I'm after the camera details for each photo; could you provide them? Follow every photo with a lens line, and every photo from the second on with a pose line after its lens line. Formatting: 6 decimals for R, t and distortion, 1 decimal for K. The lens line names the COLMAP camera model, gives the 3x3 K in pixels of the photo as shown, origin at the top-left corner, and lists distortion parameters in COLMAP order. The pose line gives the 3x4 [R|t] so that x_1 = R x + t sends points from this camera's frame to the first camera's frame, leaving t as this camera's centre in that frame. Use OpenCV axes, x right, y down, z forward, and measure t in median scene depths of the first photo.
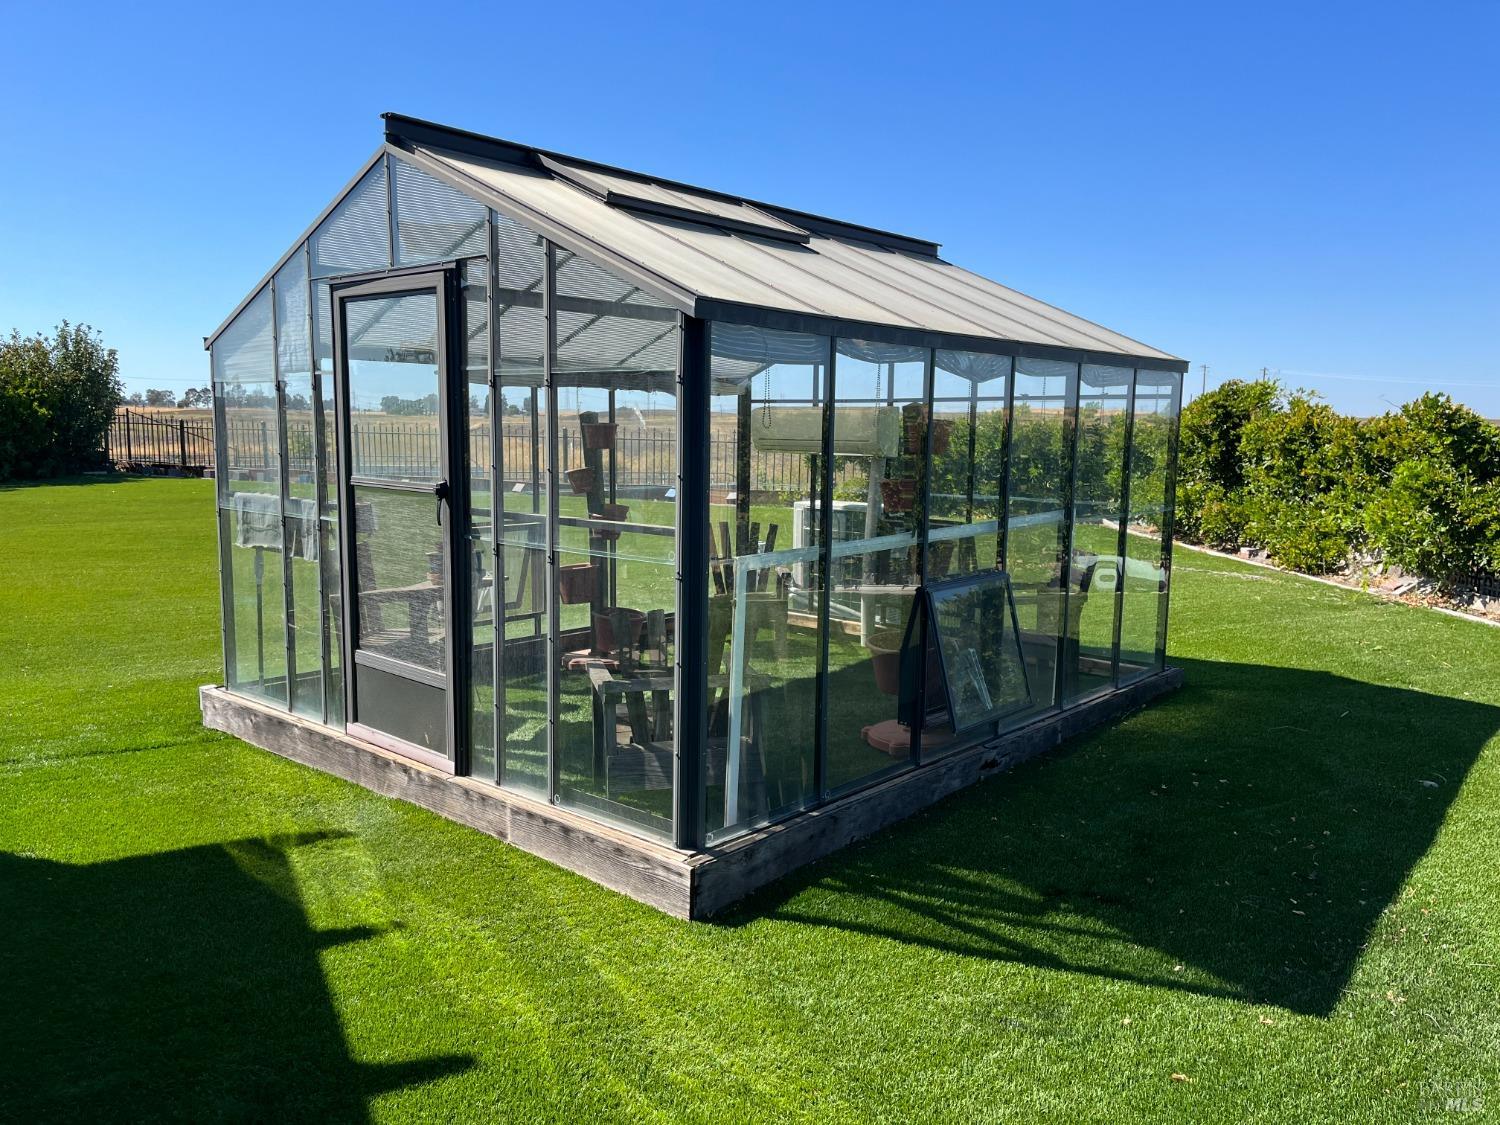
lens RADIAL K [[1130.7, 0, 738.3], [0, 1130.7, 565.0], [0, 0, 1]] dist [0.068594, -0.095389]
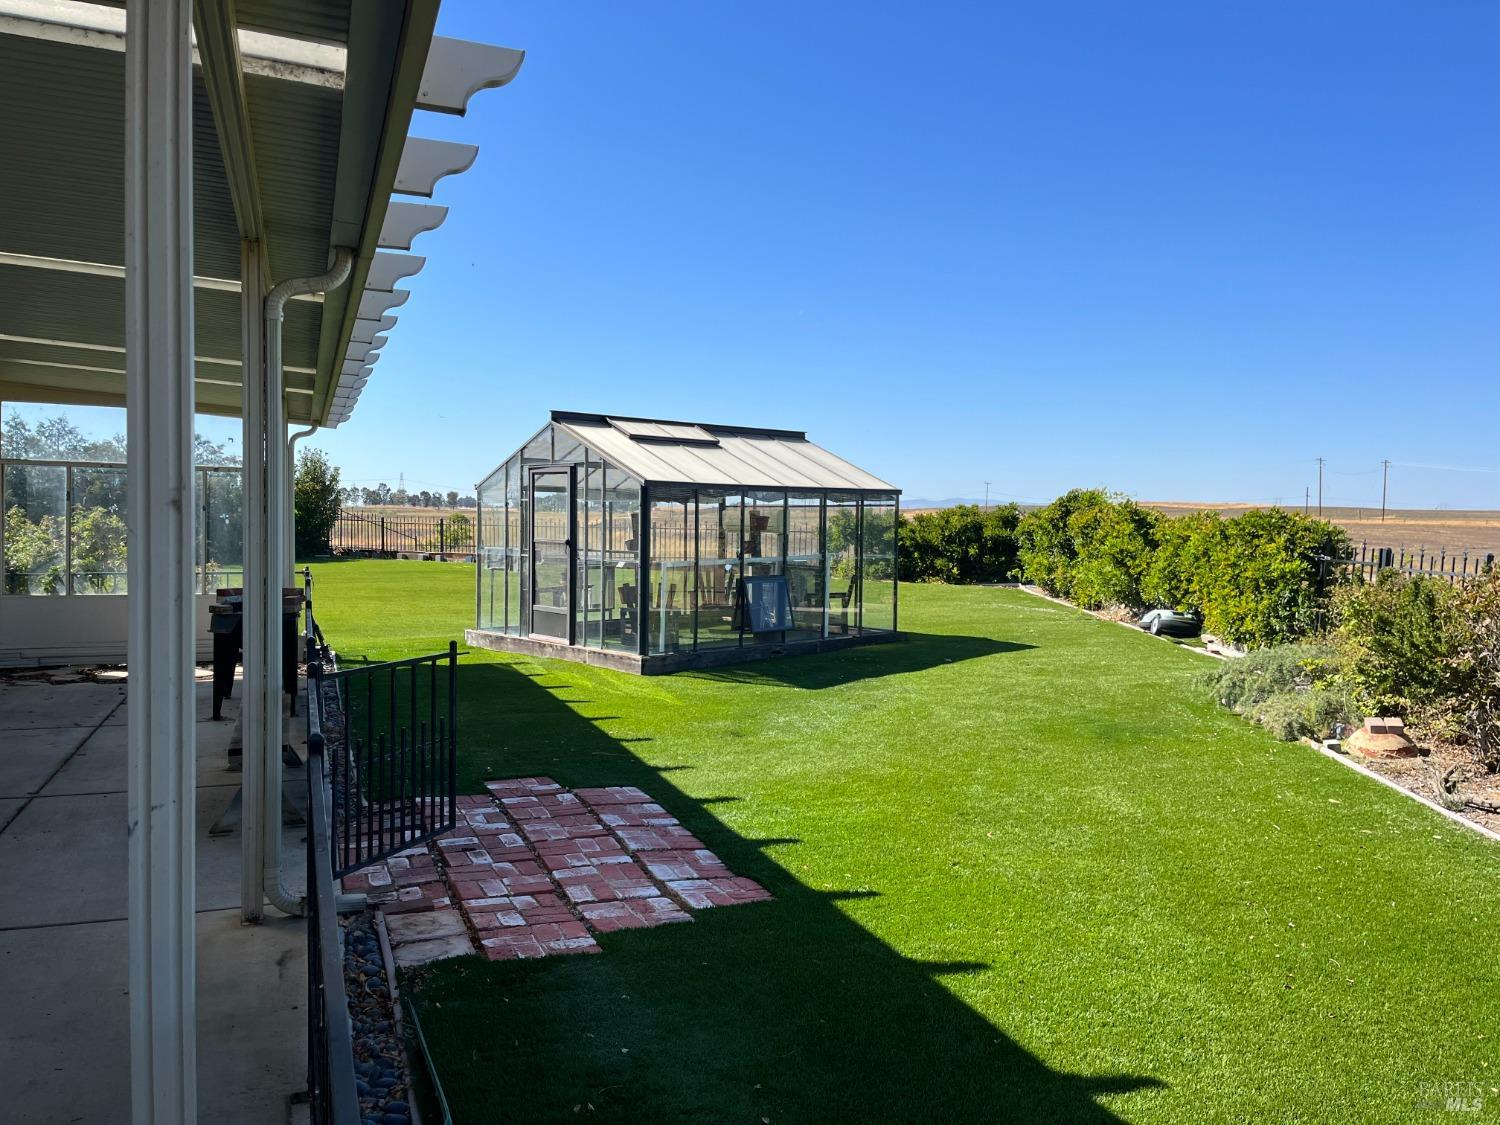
lens RADIAL K [[1130.7, 0, 738.3], [0, 1130.7, 565.0], [0, 0, 1]] dist [0.068594, -0.095389]
pose [[0.994493, 0.002599, -0.104772, 0.405397], [-0.011307, 0.996519, -0.082599, 0.194192], [0.104192, 0.083328, 0.991060, -1.542979]]
